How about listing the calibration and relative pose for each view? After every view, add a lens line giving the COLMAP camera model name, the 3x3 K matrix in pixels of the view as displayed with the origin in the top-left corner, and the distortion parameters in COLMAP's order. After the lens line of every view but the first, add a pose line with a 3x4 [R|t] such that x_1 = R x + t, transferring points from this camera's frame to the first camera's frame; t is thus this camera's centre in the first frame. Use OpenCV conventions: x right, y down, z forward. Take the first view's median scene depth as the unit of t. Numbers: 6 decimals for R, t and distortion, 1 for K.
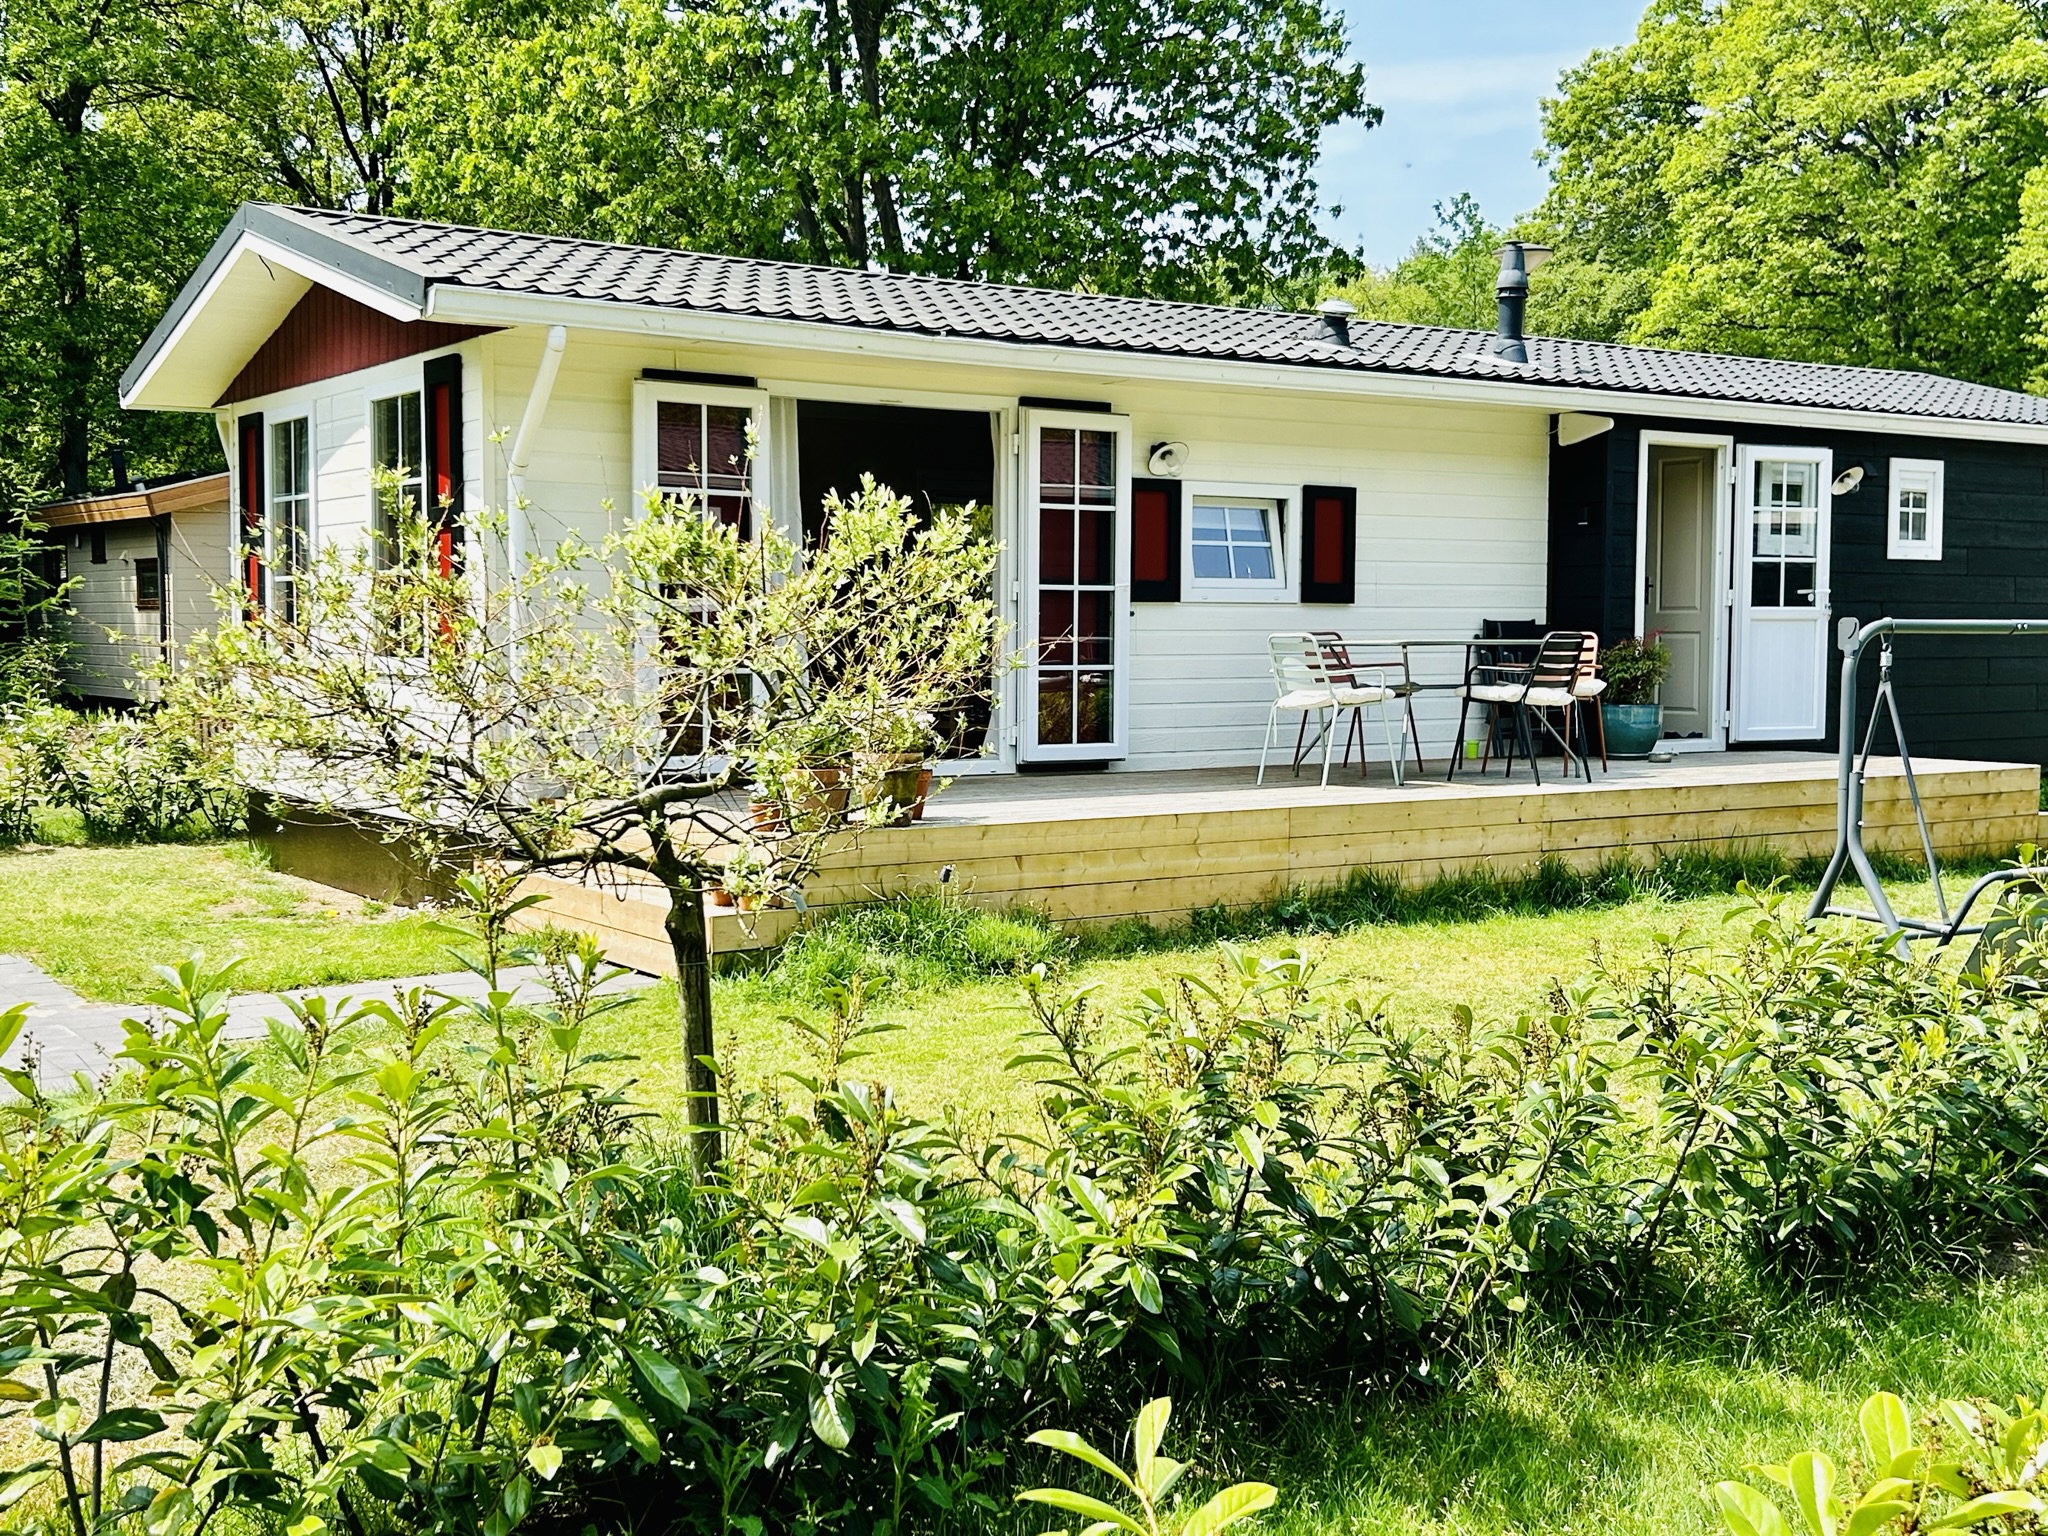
lens RADIAL K [[2335.9, 0, 1026.3], [0, 2335.9, 759.6], [0, 0, 1]] dist [0.031380, 0.000000]
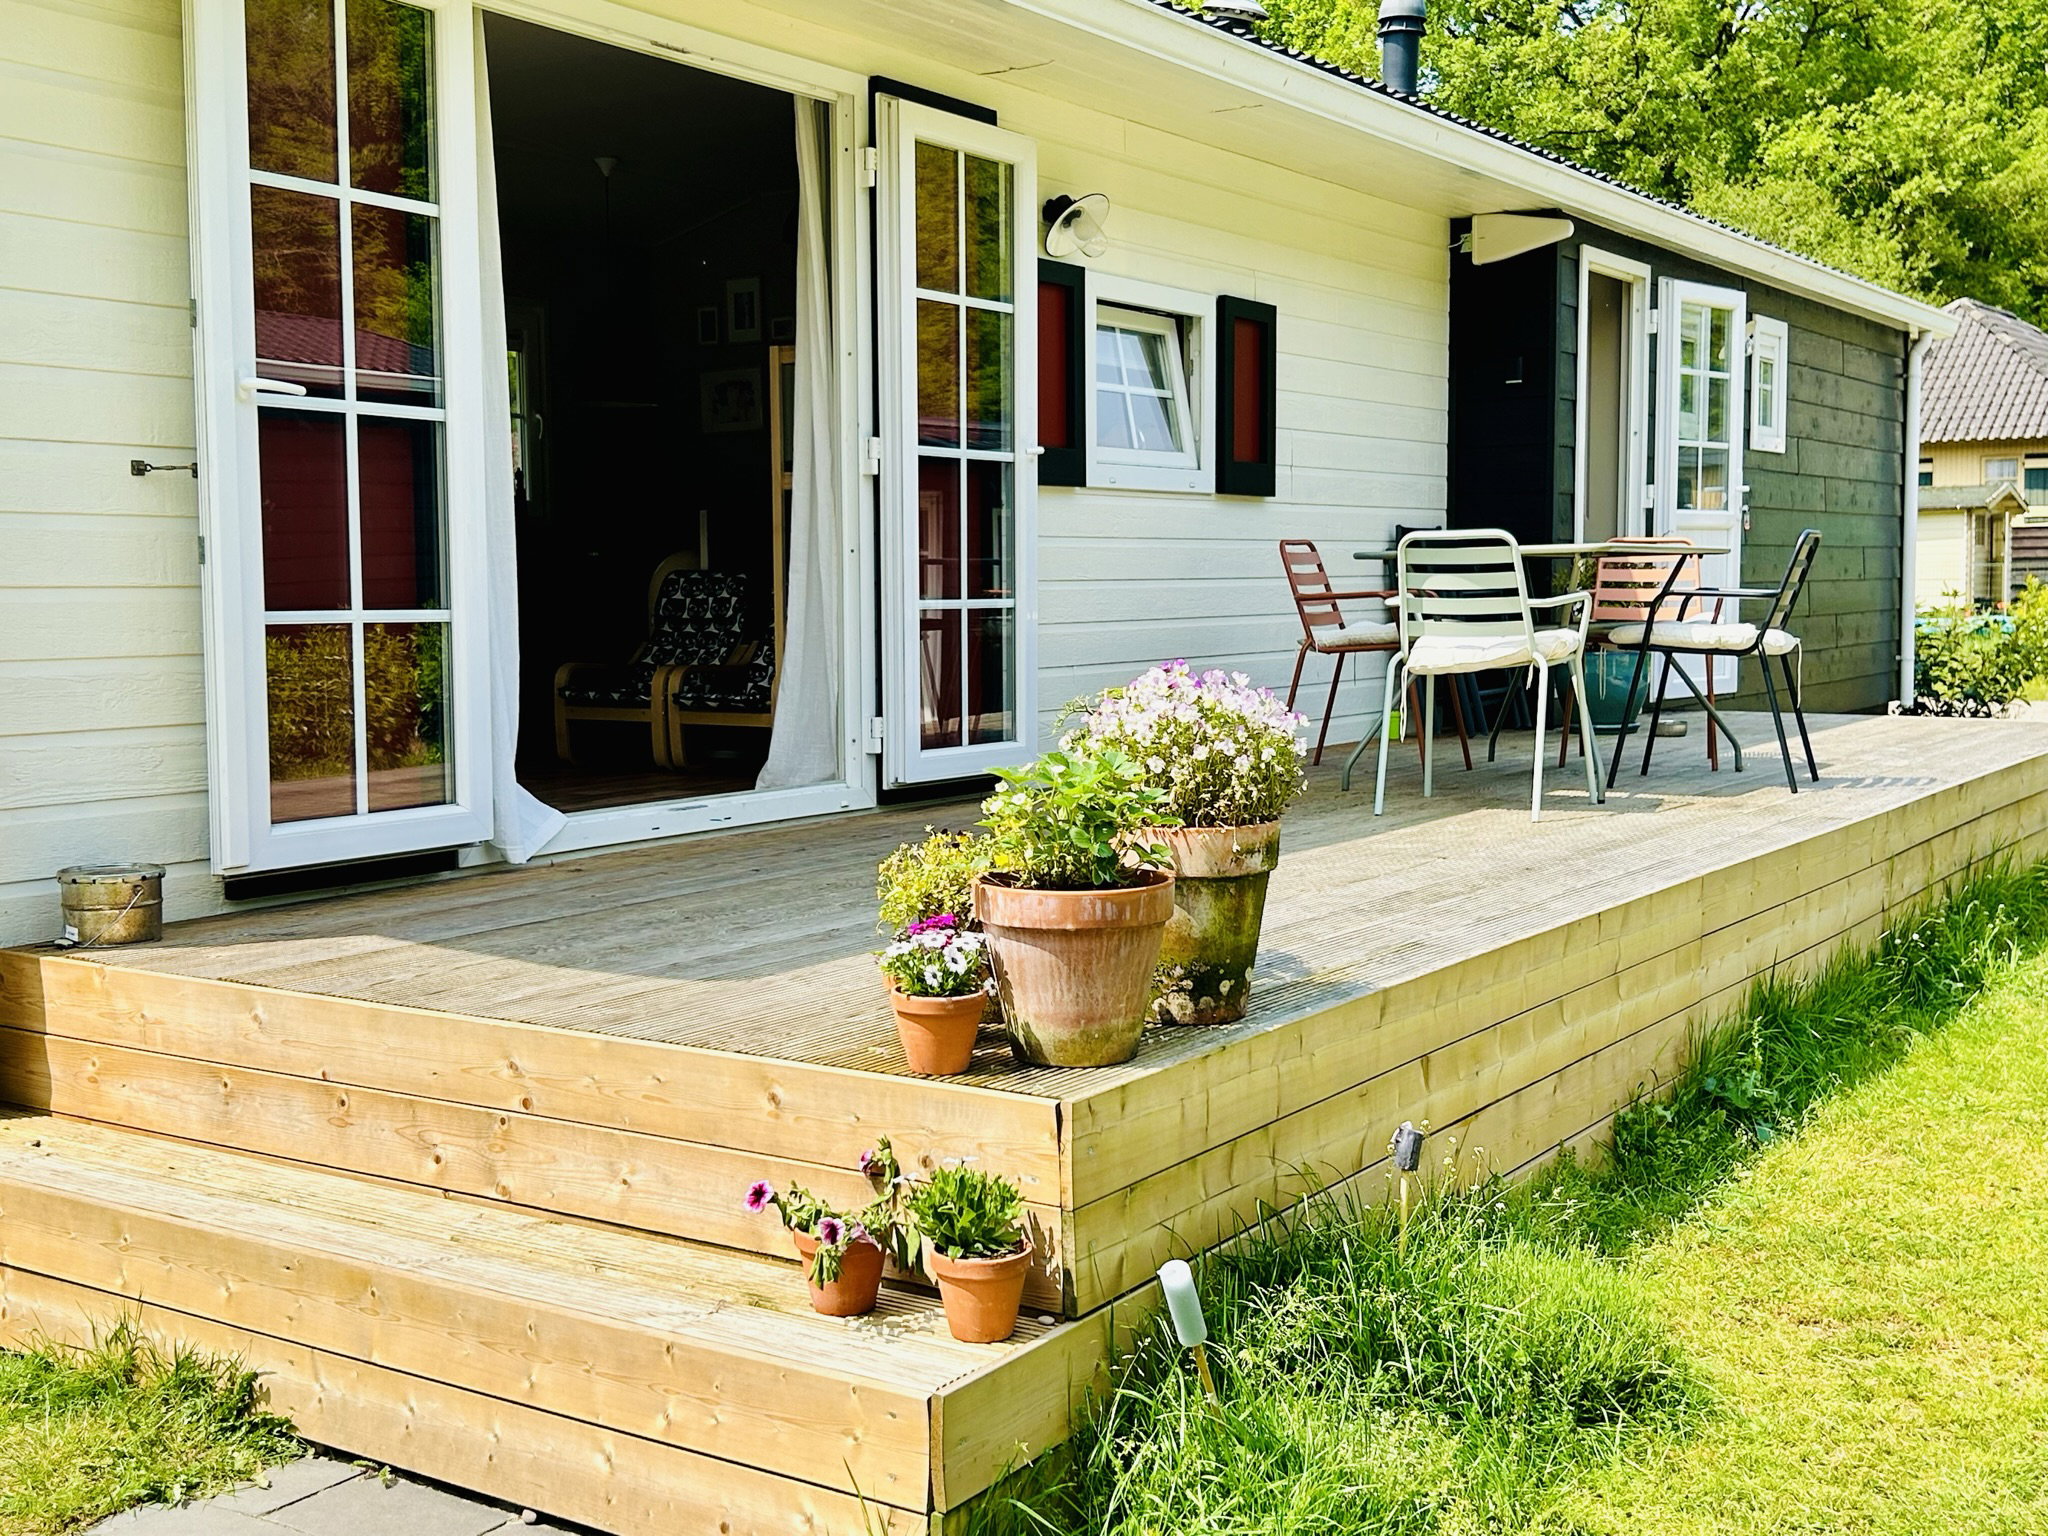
lens RADIAL K [[2335.9, 0, 1016.1], [0, 2335.9, 772.2], [0, 0, 1]] dist [0.031380, 0.000000]
pose [[0.930254, -0.040184, 0.364708, -0.160157], [0.030907, 0.999034, 0.031240, -0.016857], [-0.365611, -0.017789, 0.930598, 0.485753]]
